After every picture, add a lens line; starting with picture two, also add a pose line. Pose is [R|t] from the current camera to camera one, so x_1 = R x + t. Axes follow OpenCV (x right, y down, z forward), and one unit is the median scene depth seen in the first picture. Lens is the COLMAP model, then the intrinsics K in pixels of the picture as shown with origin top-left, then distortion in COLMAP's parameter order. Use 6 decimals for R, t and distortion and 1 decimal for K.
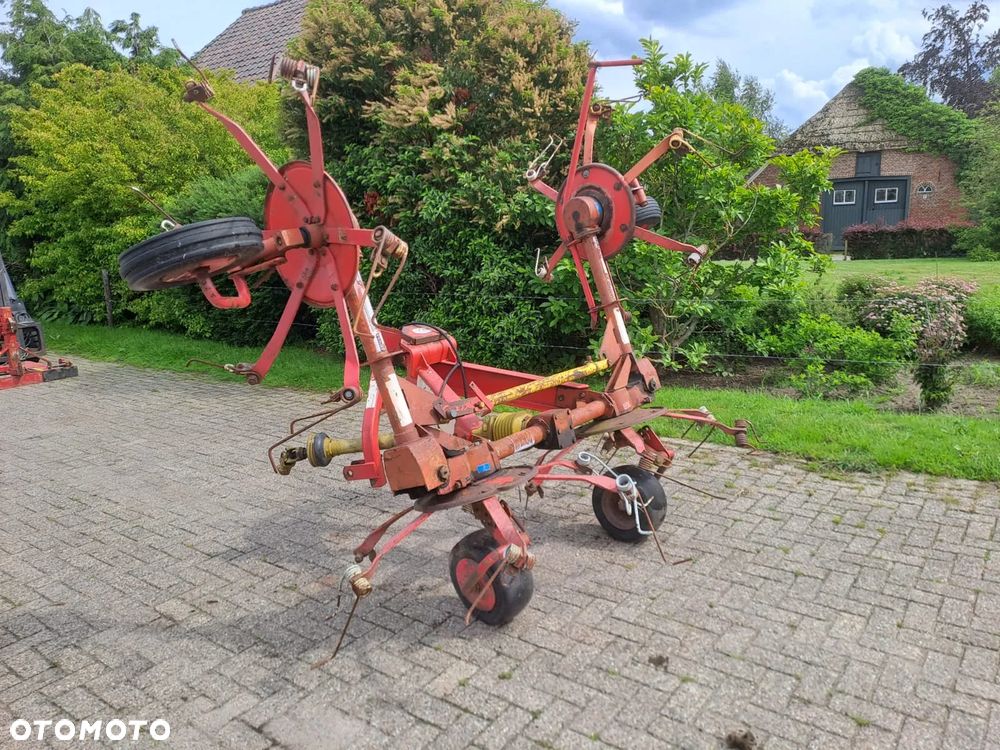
lens RADIAL K [[770.0, 0, 595.7], [0, 770.0, 376.6], [0, 0, 1]] dist [0.105119, -0.116451]
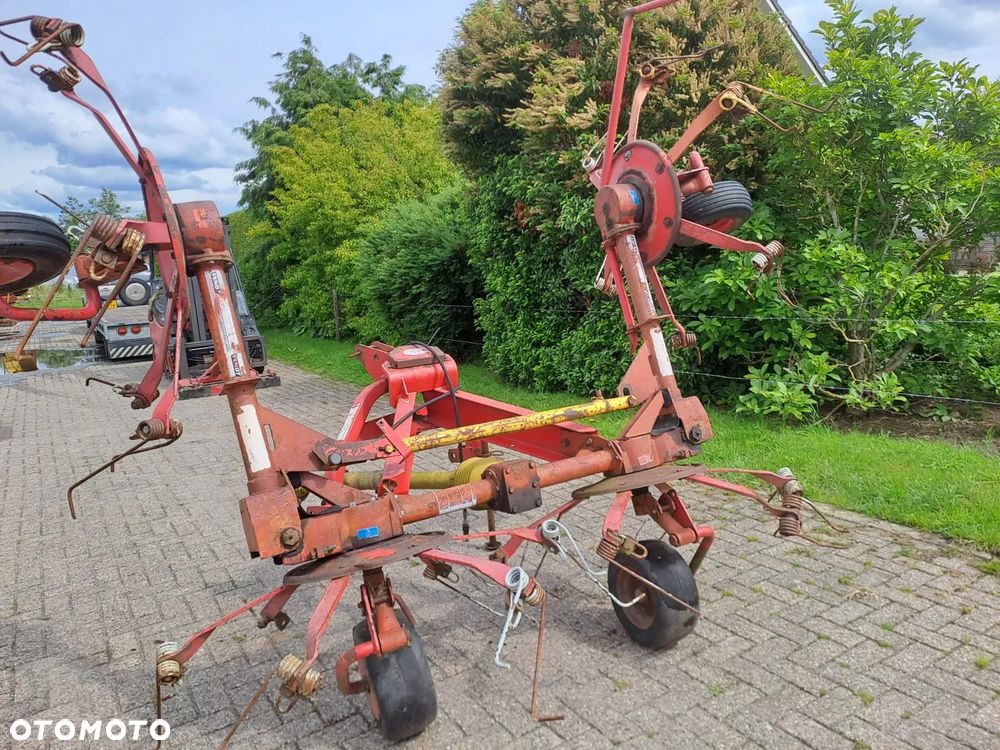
lens RADIAL K [[819.9, 0, 500.0], [0, 819.9, 375.0], [0, 0, 1]] dist [0.065079, -0.050689]
pose [[0.922185, 0.036051, -0.385066, 0.094504], [-0.047913, 0.998625, -0.021252, -0.009031], [0.383770, 0.038048, 0.922645, 0.095657]]
